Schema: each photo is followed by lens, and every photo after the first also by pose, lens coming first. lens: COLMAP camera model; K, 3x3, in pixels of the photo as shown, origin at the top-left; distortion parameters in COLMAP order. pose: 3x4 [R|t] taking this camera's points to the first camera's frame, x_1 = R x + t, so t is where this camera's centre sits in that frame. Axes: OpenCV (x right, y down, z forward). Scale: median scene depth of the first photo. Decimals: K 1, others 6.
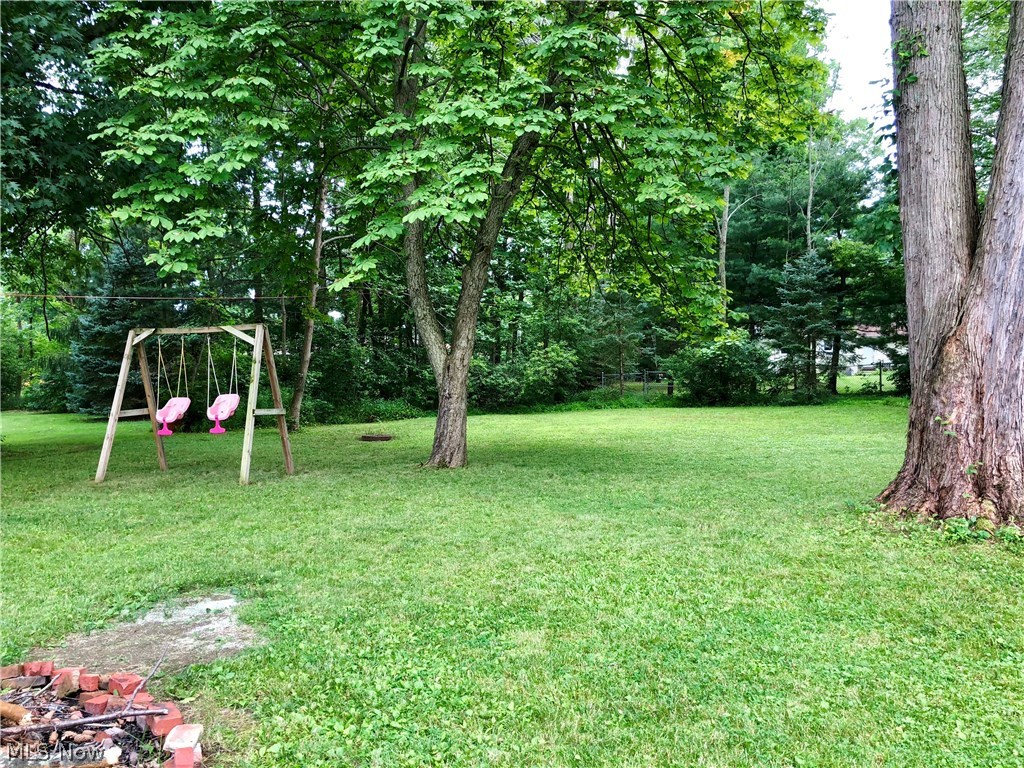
lens RADIAL K [[835.5, 0, 514.6], [0, 835.5, 381.6], [0, 0, 1]] dist [0.035752, -0.038286]
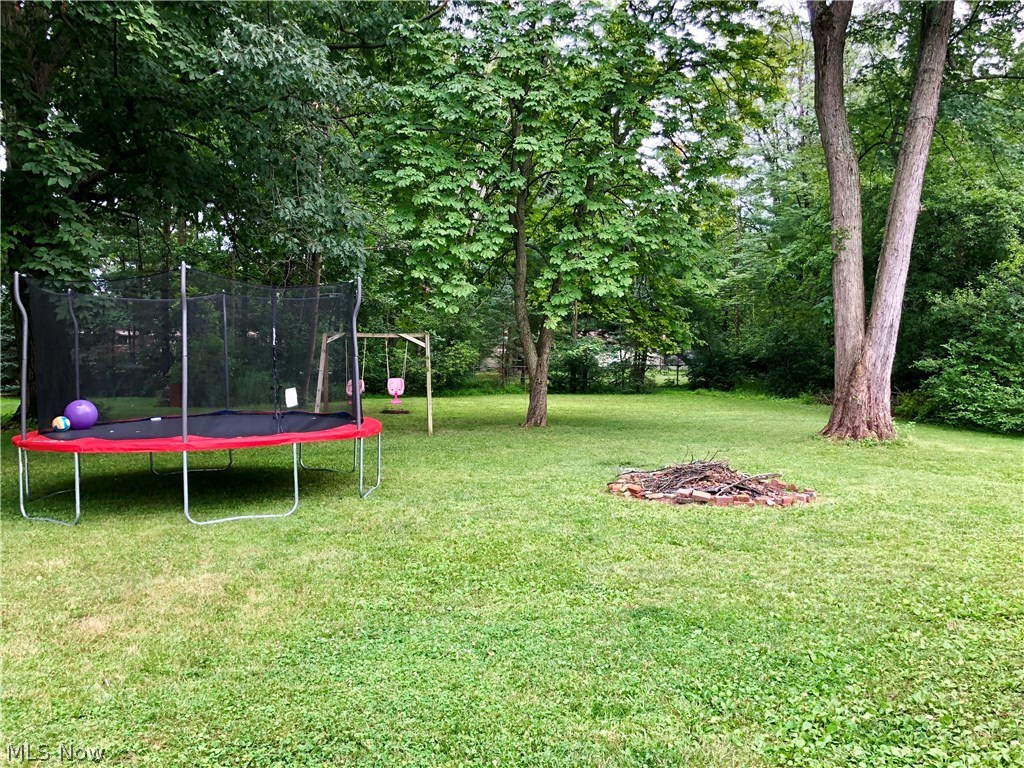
lens RADIAL K [[835.5, 0, 511.0], [0, 835.5, 384.7], [0, 0, 1]] dist [0.035752, -0.038286]
pose [[0.948639, 0.019956, 0.315731, -1.091808], [-0.025386, 0.999592, 0.013096, 0.002479], [-0.315340, -0.020438, 0.948759, -0.878900]]
